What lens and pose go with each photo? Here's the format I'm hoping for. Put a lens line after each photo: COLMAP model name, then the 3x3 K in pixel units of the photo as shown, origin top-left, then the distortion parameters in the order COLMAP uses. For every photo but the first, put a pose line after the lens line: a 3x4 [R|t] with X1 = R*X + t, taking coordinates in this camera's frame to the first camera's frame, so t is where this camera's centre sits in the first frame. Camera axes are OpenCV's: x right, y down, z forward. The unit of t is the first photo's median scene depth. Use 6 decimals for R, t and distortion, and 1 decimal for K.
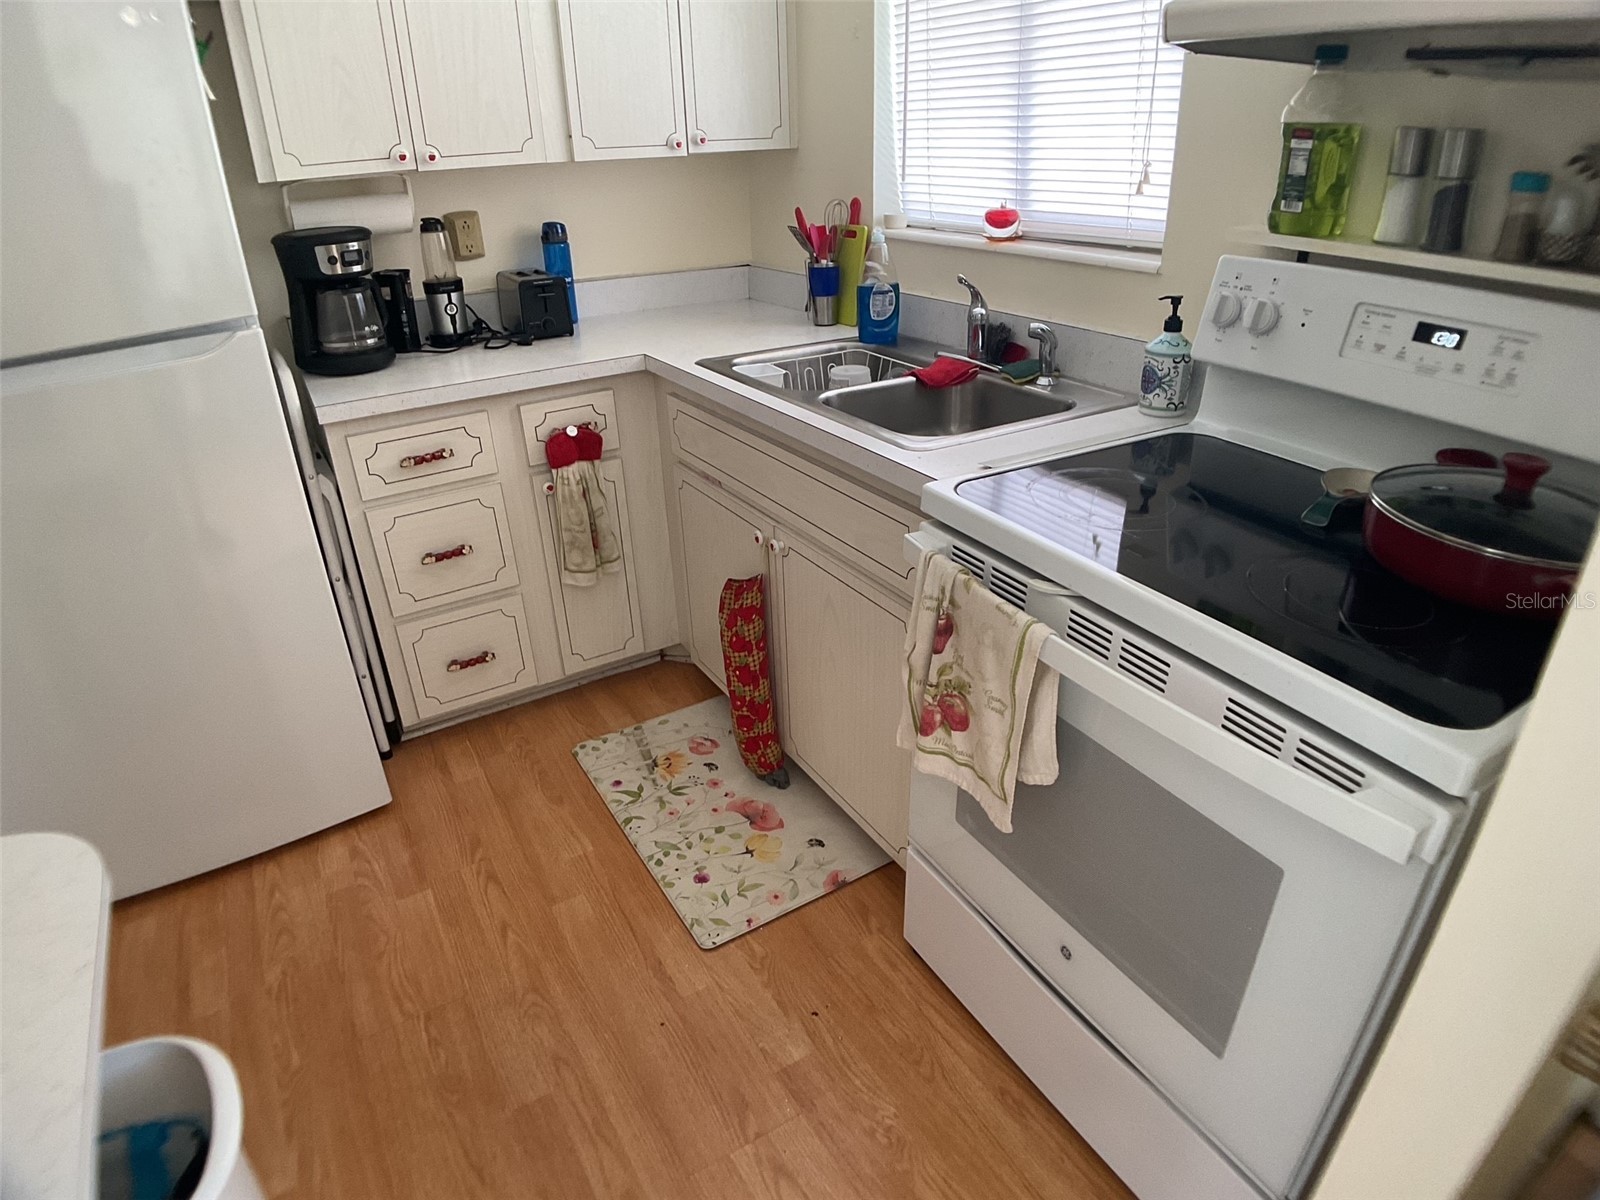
lens RADIAL K [[920.1, 0, 800.0], [0, 920.1, 600.0], [0, 0, 1]] dist [-0.071504, -0.013150]
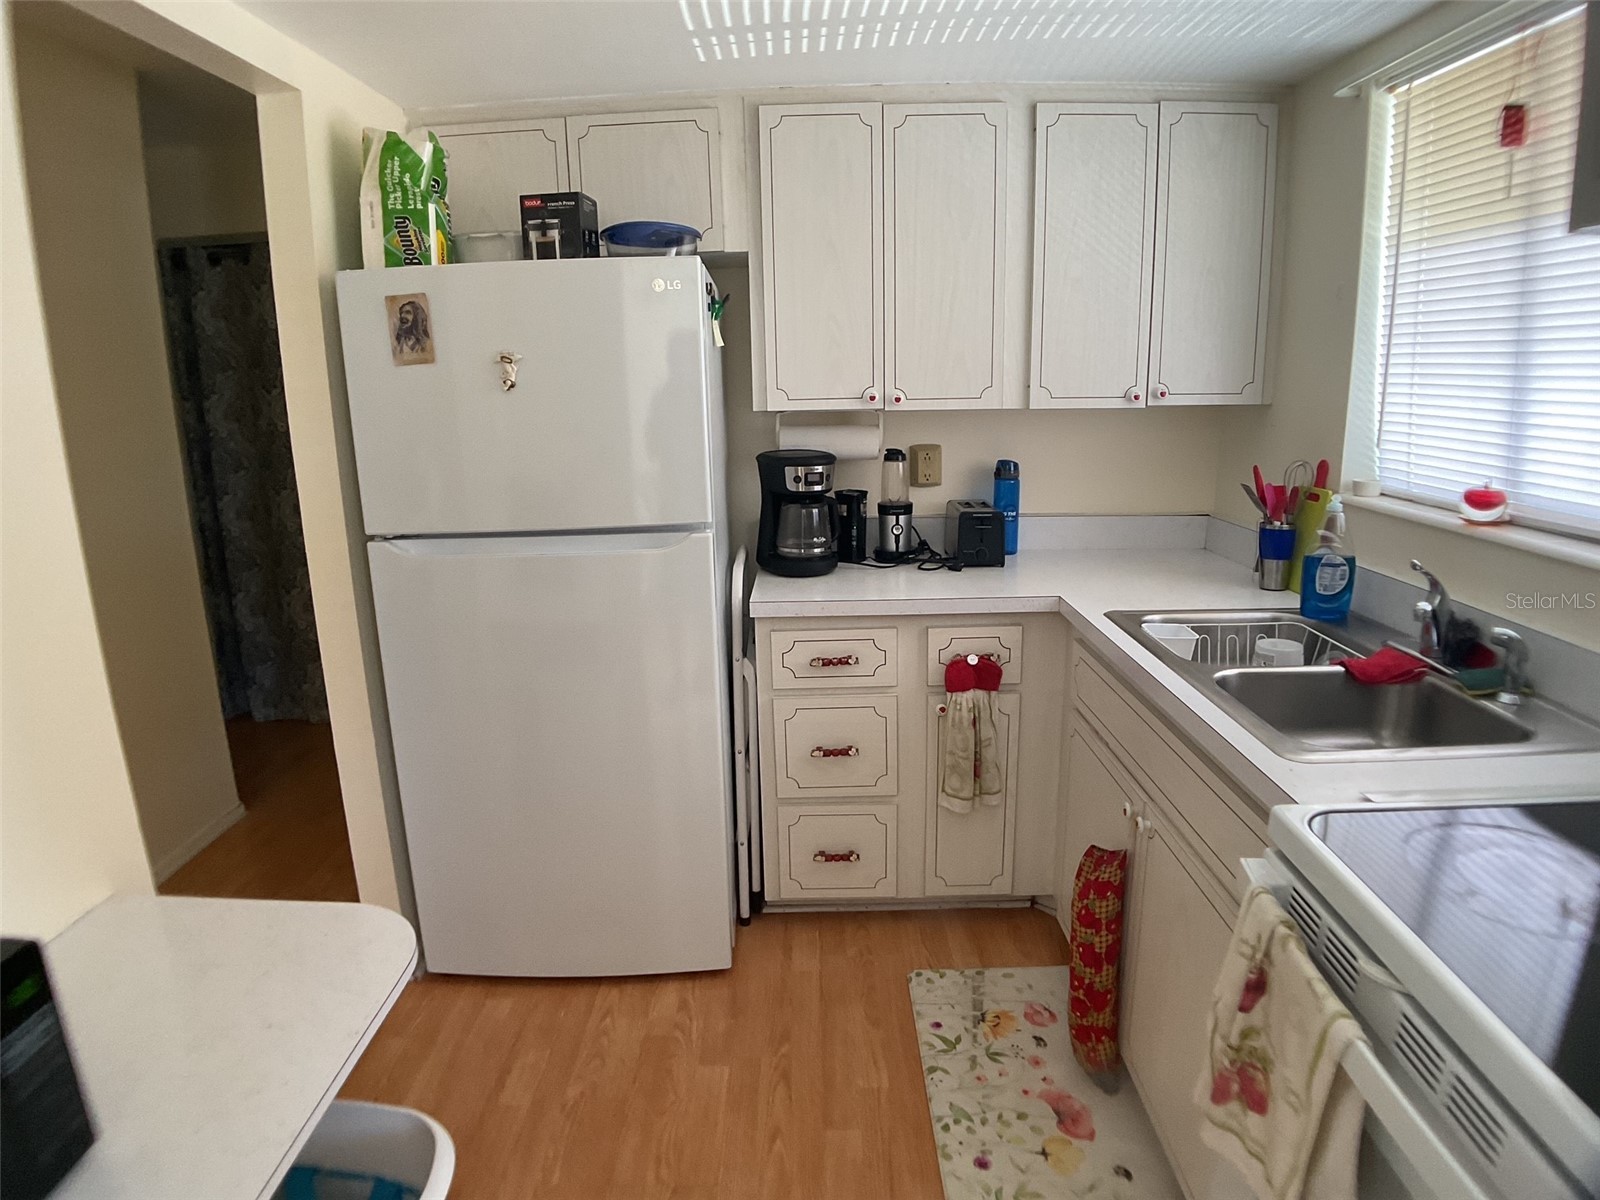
lens RADIAL K [[920.1, 0, 800.0], [0, 920.1, 600.0], [0, 0, 1]] dist [-0.071504, -0.013150]
pose [[0.852683, 0.134438, -0.504835, 0.096470], [-0.242032, 0.958021, -0.153677, -0.045870], [0.462982, 0.253224, 0.849426, 0.024545]]
